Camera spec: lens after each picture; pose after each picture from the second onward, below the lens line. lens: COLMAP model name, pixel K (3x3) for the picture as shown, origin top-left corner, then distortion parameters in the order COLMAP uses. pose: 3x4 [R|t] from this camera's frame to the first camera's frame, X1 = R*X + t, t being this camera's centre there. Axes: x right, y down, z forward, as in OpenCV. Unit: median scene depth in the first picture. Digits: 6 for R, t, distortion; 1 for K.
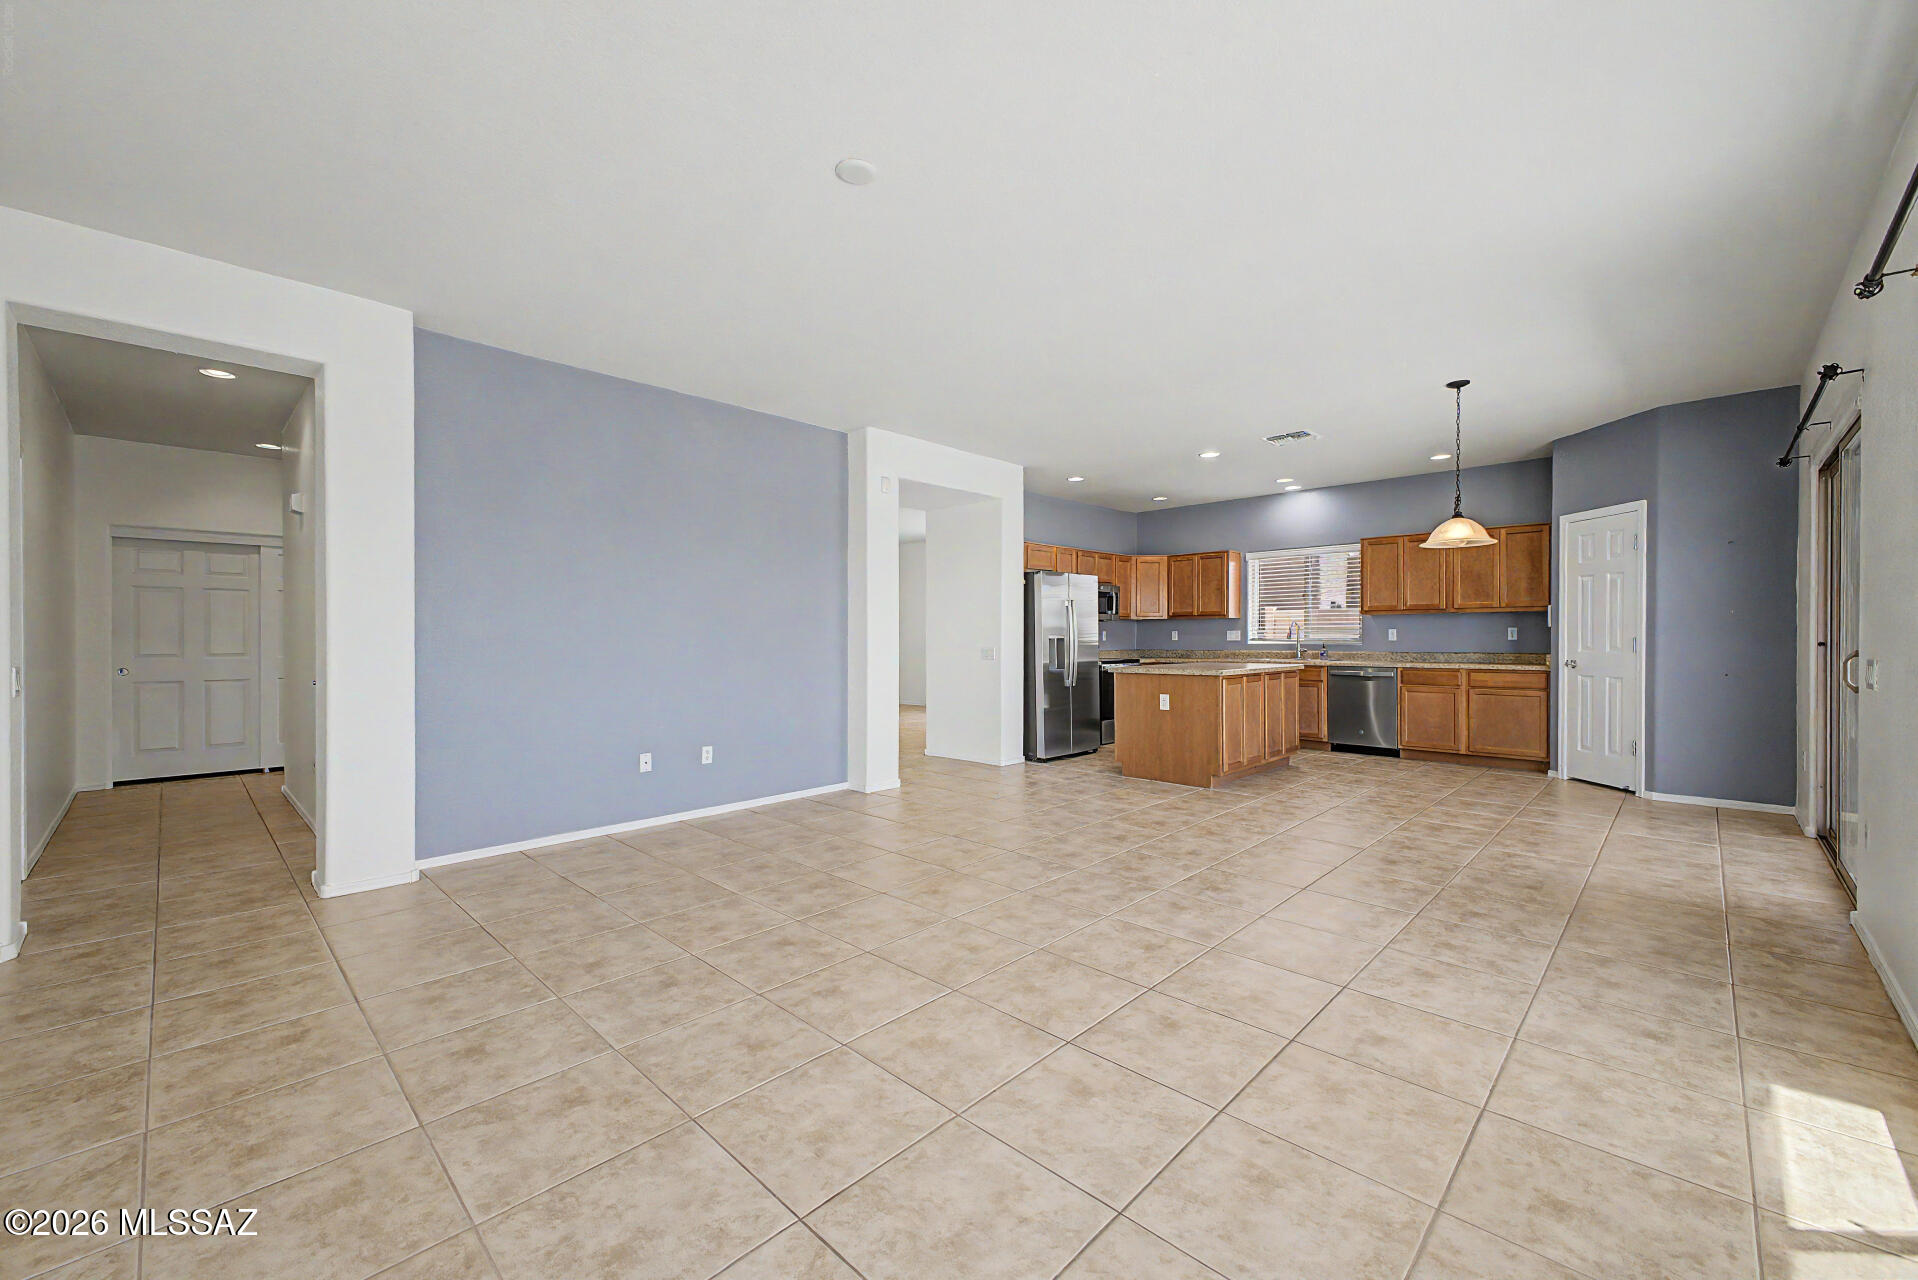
lens RADIAL K [[760.9, 0, 968.2], [0, 760.9, 640.3], [0, 0, 1]] dist [0.021228, -0.012124]
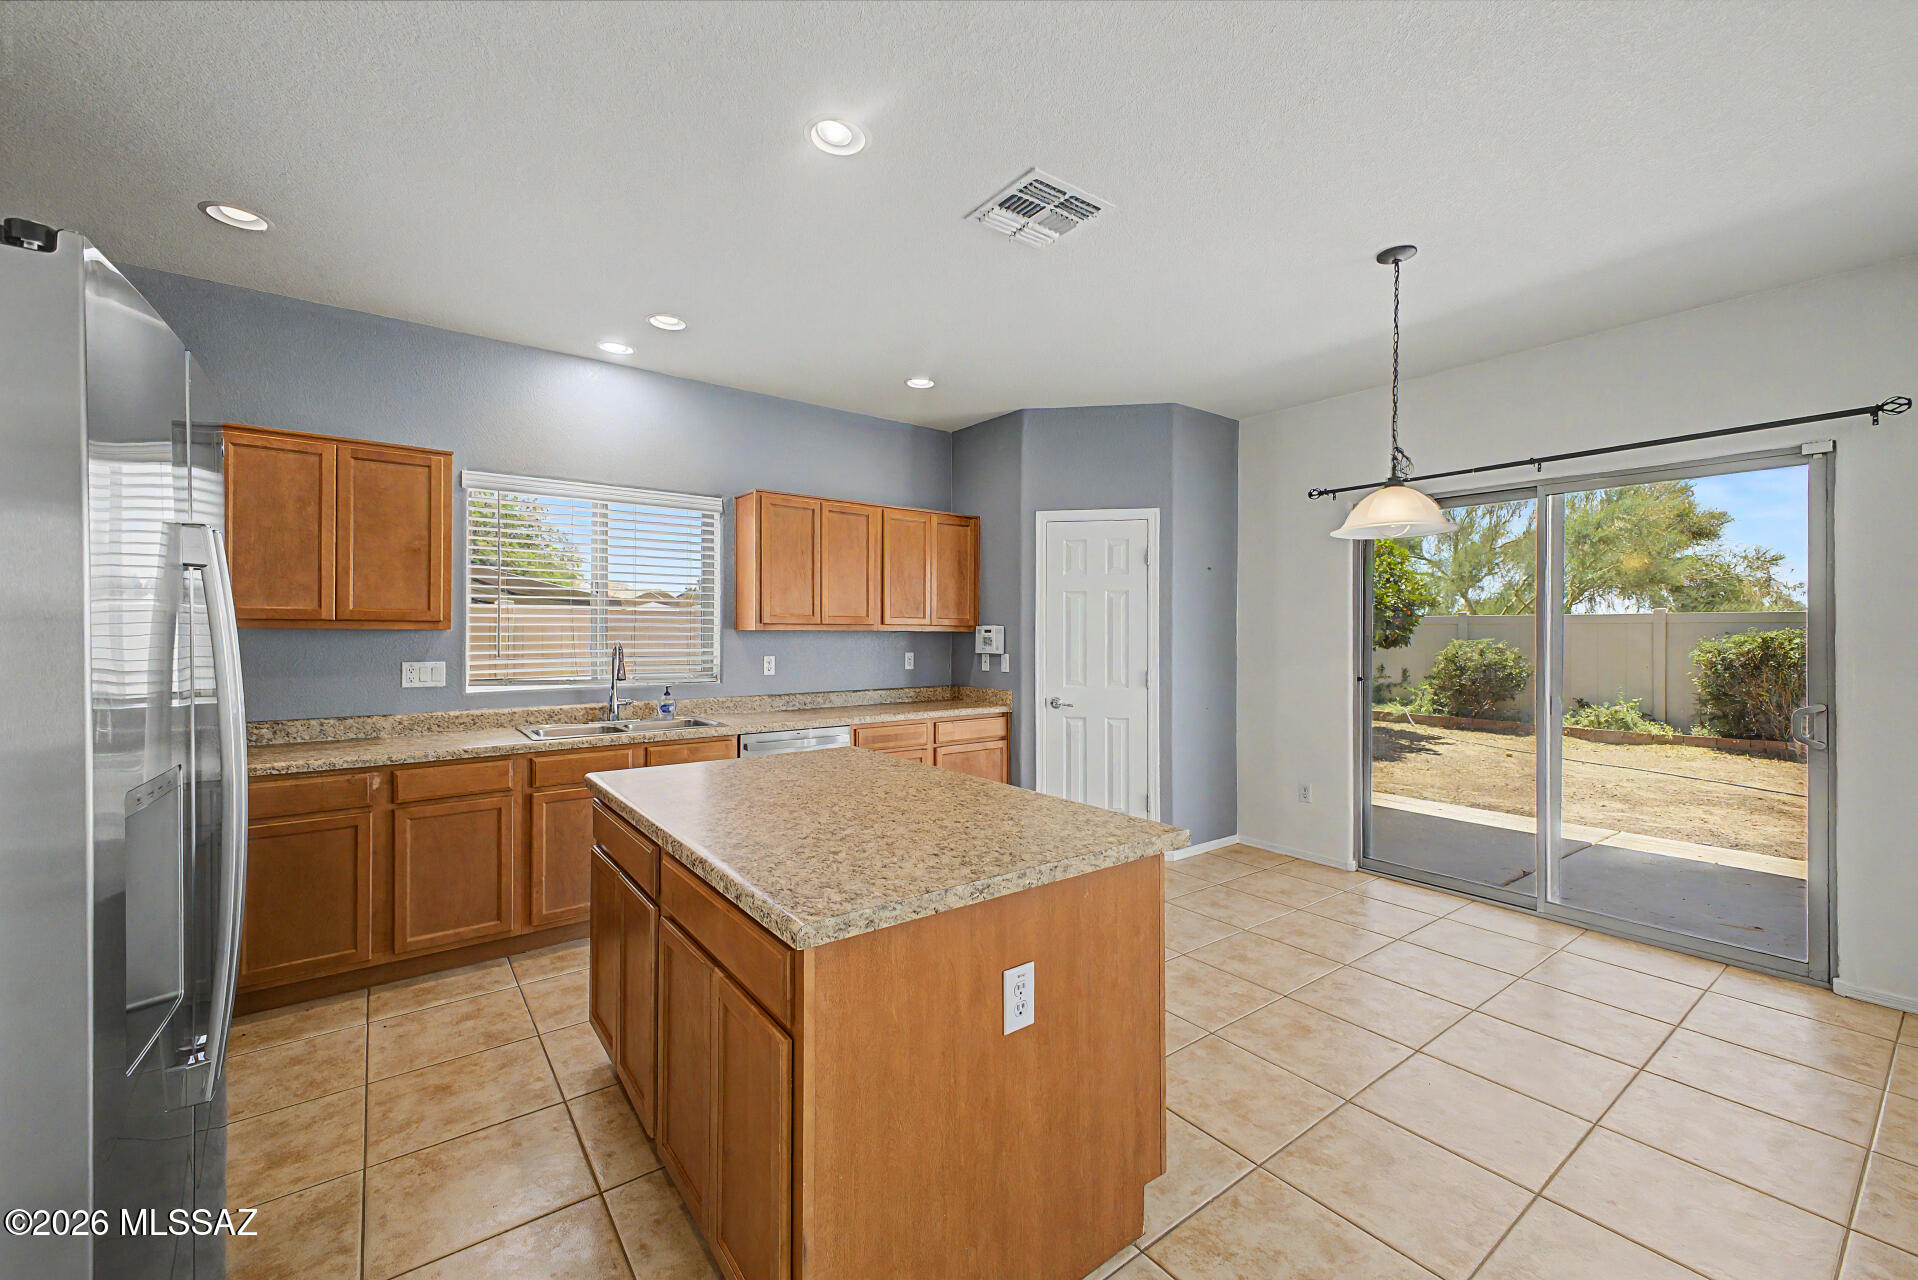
lens RADIAL K [[760.9, 0, 968.2], [0, 760.9, 640.3], [0, 0, 1]] dist [0.021228, -0.012124]
pose [[0.166170, -0.004133, 0.986088, 0.010739], [0.000846, 0.999991, 0.004049, -0.034356], [-0.986097, 0.000162, 0.166172, 0.910193]]
